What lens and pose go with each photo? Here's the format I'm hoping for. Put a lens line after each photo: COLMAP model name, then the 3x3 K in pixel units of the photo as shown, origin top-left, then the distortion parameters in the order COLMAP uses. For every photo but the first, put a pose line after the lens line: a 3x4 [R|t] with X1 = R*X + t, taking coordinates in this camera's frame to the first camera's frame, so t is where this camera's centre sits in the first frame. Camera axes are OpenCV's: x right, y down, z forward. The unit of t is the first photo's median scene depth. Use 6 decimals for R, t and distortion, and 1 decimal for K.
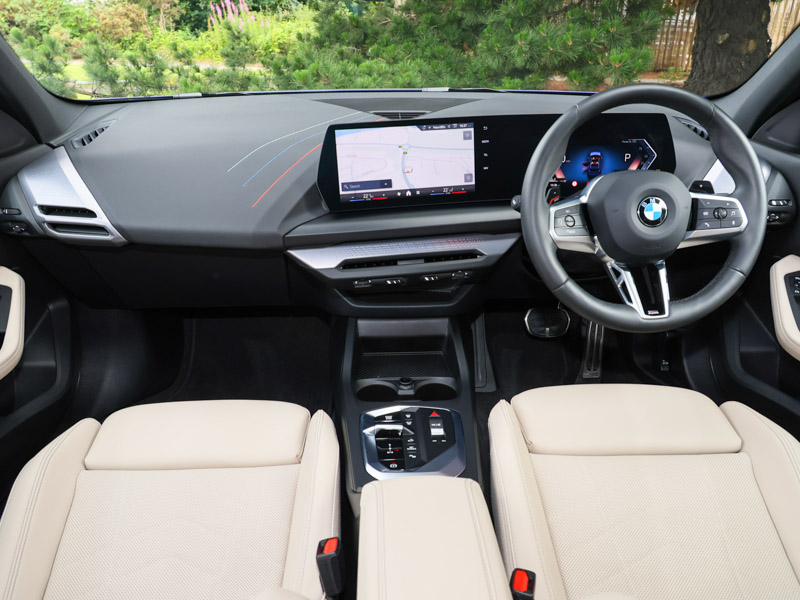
lens RADIAL K [[612.0, 0, 401.1], [0, 612.0, 291.3], [0, 0, 1]] dist [0.005370, -0.001181]
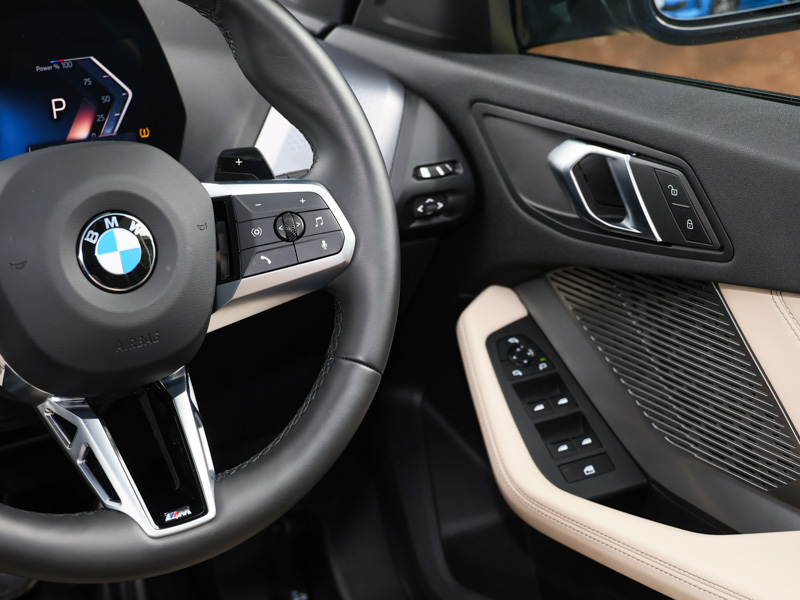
lens RADIAL K [[1600.1, 0, 400.0], [0, 1600.1, 300.0], [0, 0, 1]] dist [-0.015310, -0.195768]
pose [[0.888525, -0.172237, 0.425275, 0.121087], [0.206222, 0.977886, -0.034813, -0.026810], [-0.409874, 0.118633, 0.904394, 0.044237]]
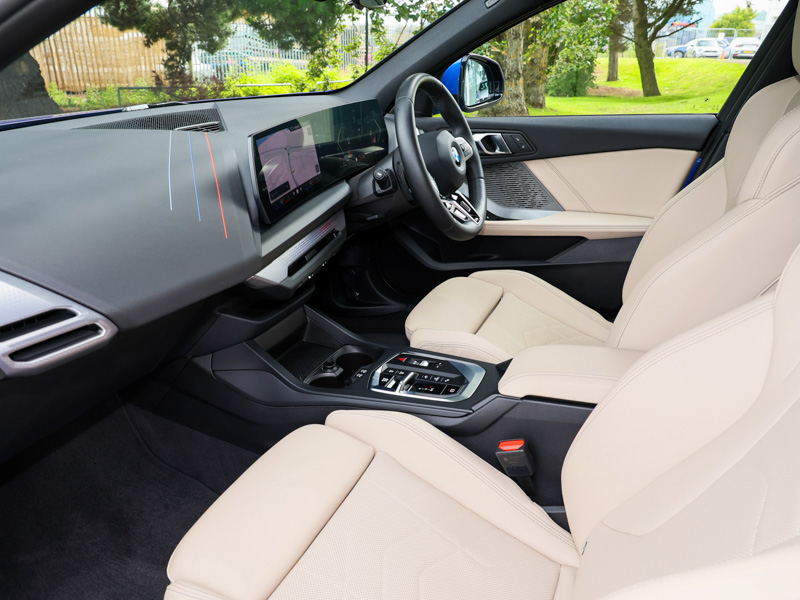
lens RADIAL K [[624.8, 0, 398.4], [0, 624.8, 290.0], [0, 0, 1]] dist [0.005643, 0.000089]
pose [[0.454608, -0.342248, 0.822312, -0.844735], [0.376395, 0.910562, 0.170890, -0.122257], [-0.807253, 0.231826, 0.542769, 0.308658]]
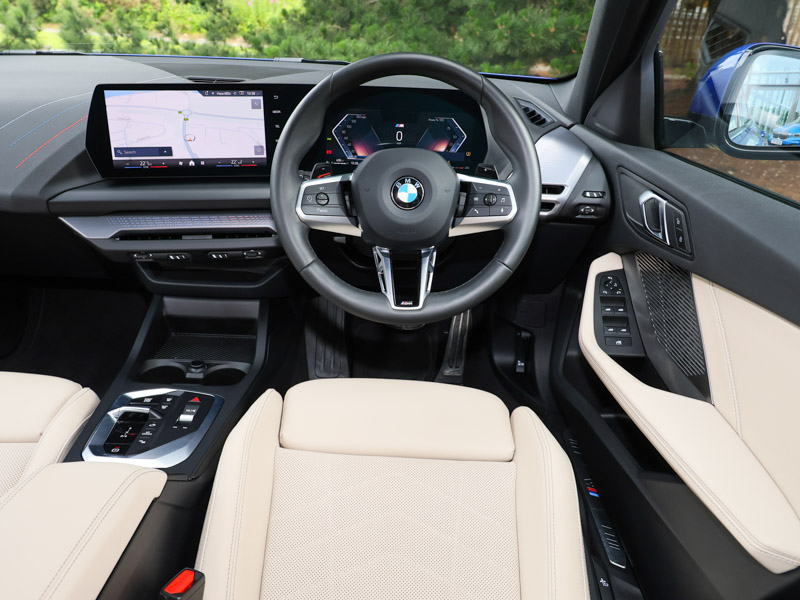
lens RADIAL K [[624.8, 0, 398.4], [0, 624.8, 290.0], [0, 0, 1]] dist [0.005643, 0.000089]
pose [[0.997455, 0.058897, -0.040183, 0.372603], [-0.058451, 0.998216, 0.012182, 0.003278], [0.040829, -0.009802, 0.999118, 0.054879]]
